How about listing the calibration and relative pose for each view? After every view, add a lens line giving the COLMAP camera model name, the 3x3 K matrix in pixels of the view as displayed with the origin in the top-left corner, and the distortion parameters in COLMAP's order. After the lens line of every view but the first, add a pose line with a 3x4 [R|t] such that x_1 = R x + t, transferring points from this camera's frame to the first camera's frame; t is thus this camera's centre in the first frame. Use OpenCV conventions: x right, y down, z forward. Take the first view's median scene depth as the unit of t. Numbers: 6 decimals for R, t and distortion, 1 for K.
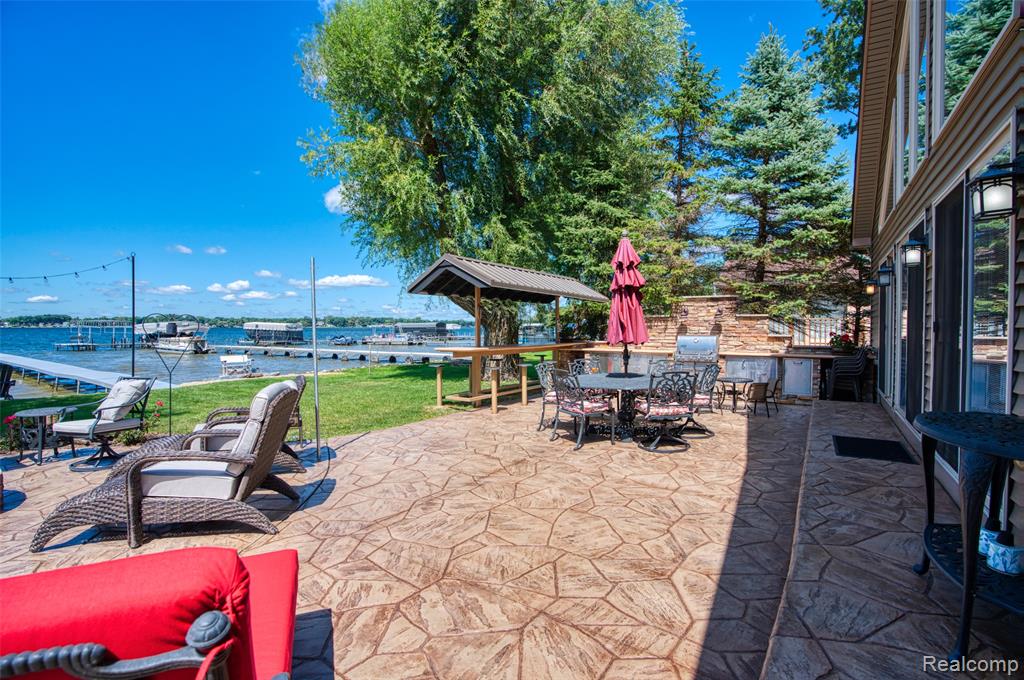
lens RADIAL K [[464.7, 0, 512.0], [0, 464.7, 340.0], [0, 0, 1]] dist [-0.086589, 0.038440]
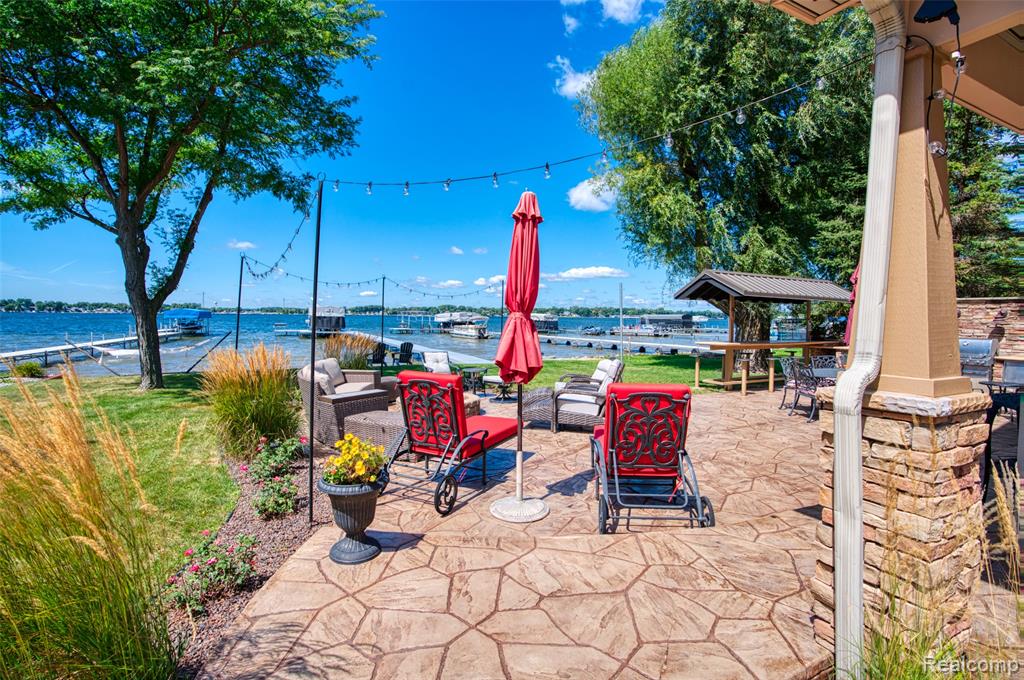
lens RADIAL K [[464.7, 0, 512.0], [0, 464.7, 340.0], [0, 0, 1]] dist [-0.086589, 0.038440]
pose [[0.871753, 0.033000, -0.488833, 0.008280], [-0.022856, 0.999382, 0.026706, -0.007425], [0.489412, -0.012109, 0.871968, -0.248013]]
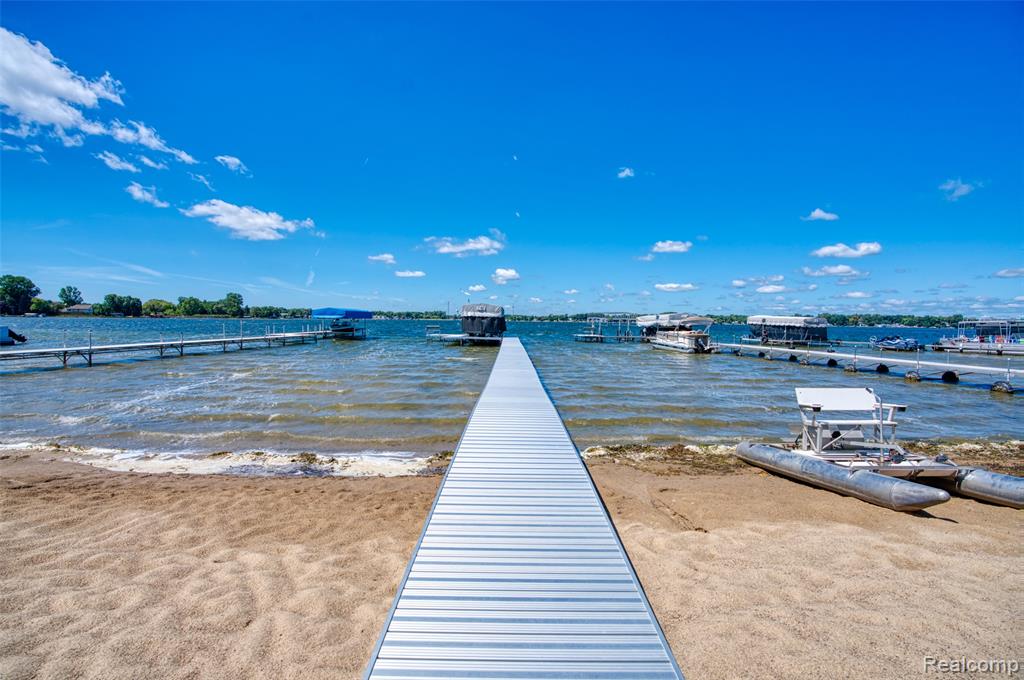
lens RADIAL K [[464.7, 0, 512.0], [0, 464.7, 340.0], [0, 0, 1]] dist [-0.086589, 0.038440]
pose [[0.555017, 0.039888, -0.830882, -0.735264], [-0.035586, 0.999074, 0.024192, 0.001356], [0.831077, 0.016141, 0.555922, 0.970903]]
